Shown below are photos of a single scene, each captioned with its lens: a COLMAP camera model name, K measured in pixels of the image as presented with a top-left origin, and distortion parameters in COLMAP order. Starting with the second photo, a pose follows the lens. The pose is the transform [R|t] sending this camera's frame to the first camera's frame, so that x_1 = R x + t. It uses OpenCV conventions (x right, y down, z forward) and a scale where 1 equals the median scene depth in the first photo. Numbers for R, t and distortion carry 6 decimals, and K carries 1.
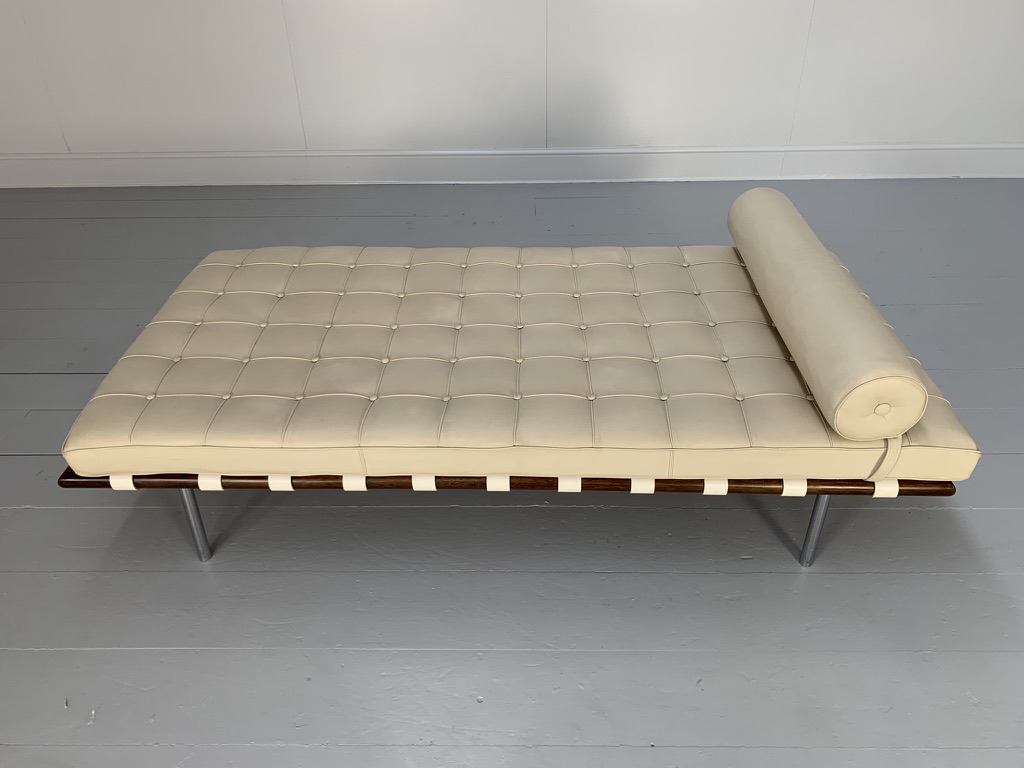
lens RADIAL K [[793.8, 0, 512.0], [0, 793.8, 384.0], [0, 0, 1]] dist [0.001993, 0.003223]
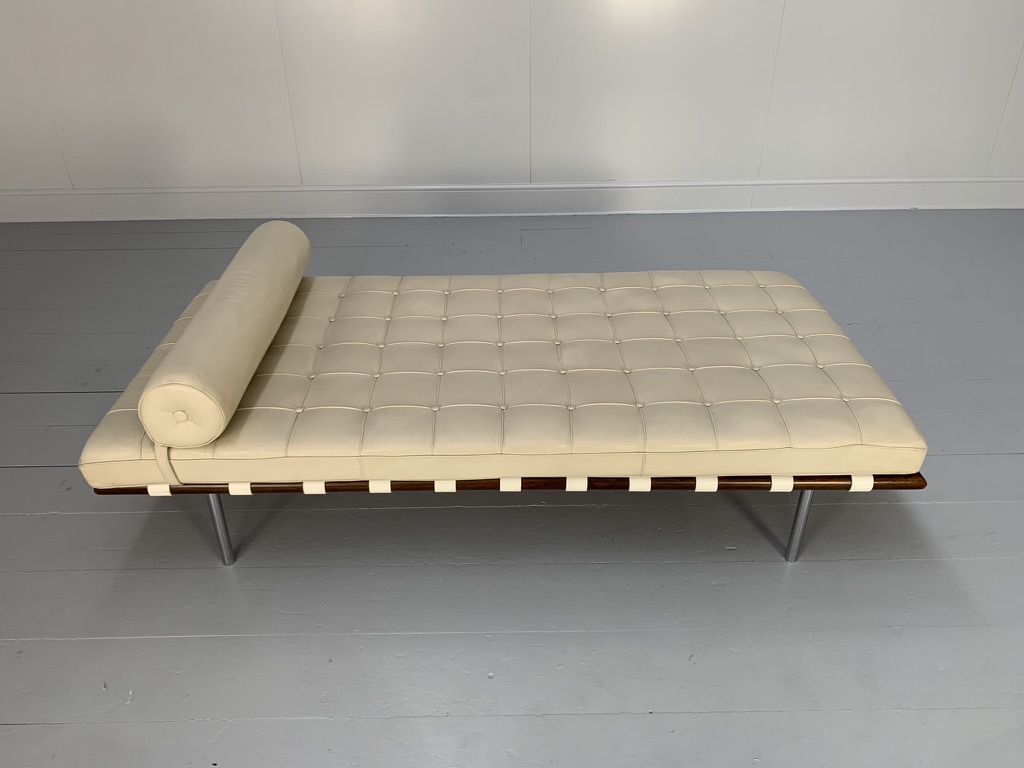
lens RADIAL K [[789.3, 0, 505.3], [0, 789.3, 385.3], [0, 0, 1]] dist [0.003654, -0.001071]
pose [[0.999709, -0.008055, 0.022751, -0.038642], [0.009080, 0.998932, -0.045295, 0.046739], [-0.022362, 0.045488, 0.998715, -0.088147]]
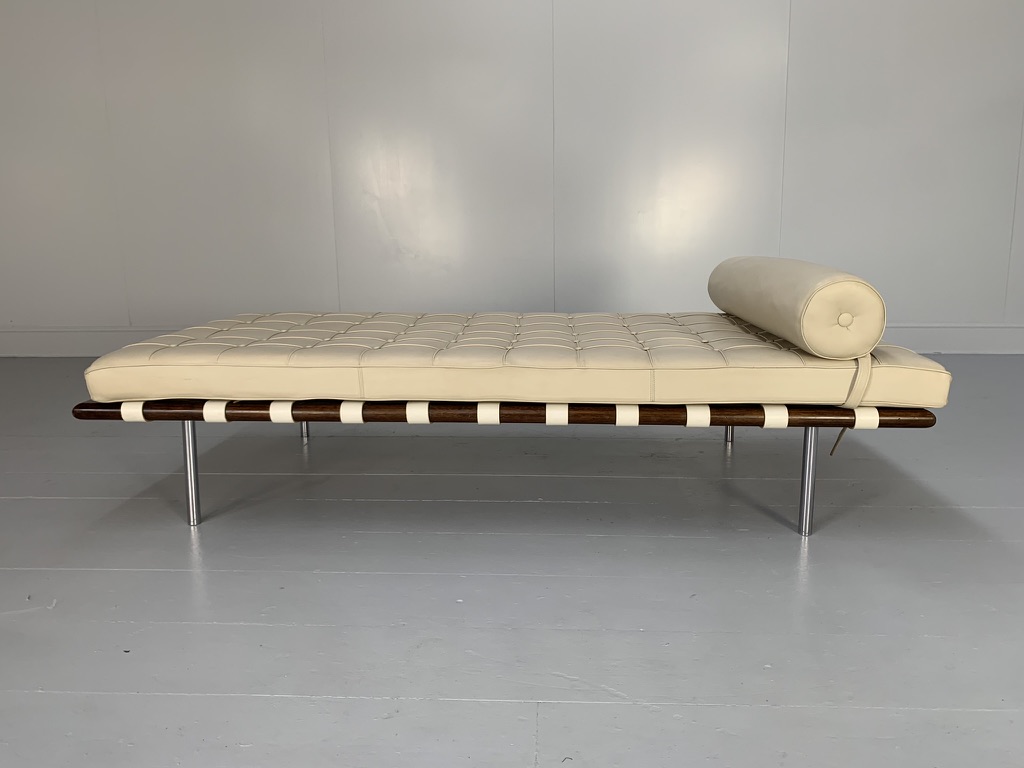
lens RADIAL K [[787.7, 0, 507.5], [0, 787.7, 378.7], [0, 0, 1]] dist [0.004297, 0.000399]
pose [[0.999276, 0.011623, -0.036223, 0.044367], [-0.024776, 0.921396, -0.387835, 0.478784], [0.028868, 0.388452, 0.921017, 0.031283]]
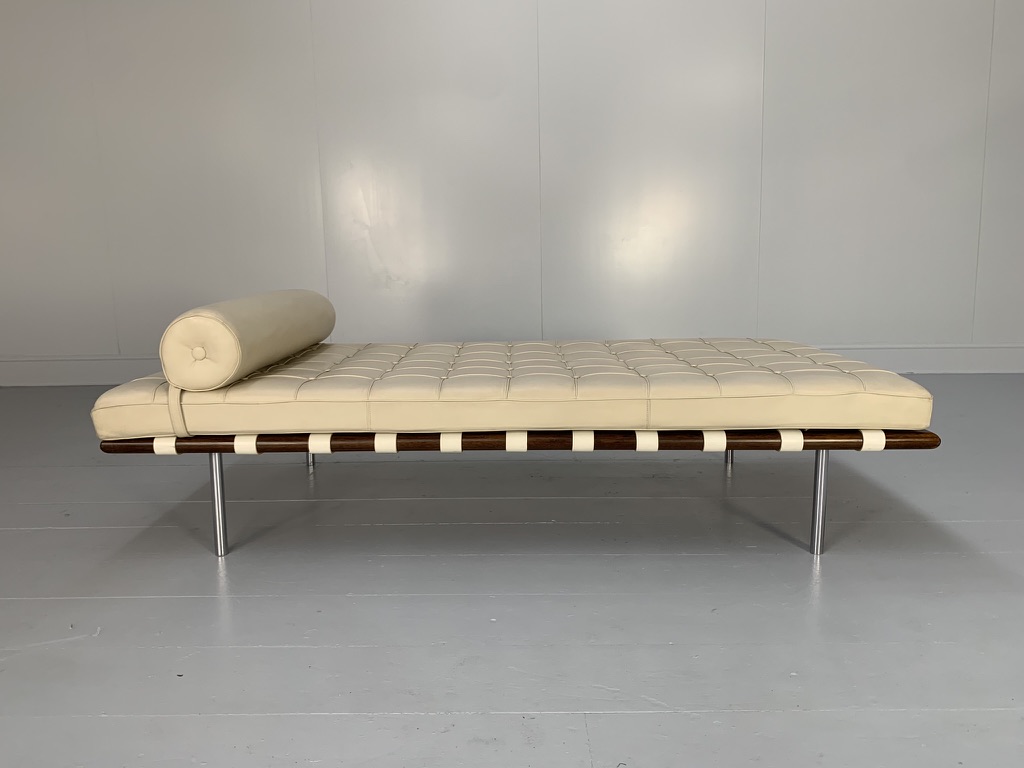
lens RADIAL K [[787.7, 0, 507.5], [0, 787.7, 378.7], [0, 0, 1]] dist [0.004297, 0.000399]
pose [[0.999996, -0.000028, 0.002708, -0.023269], [0.001148, 0.910079, -0.414434, 0.491867], [-0.002453, 0.414436, 0.910075, -0.013557]]
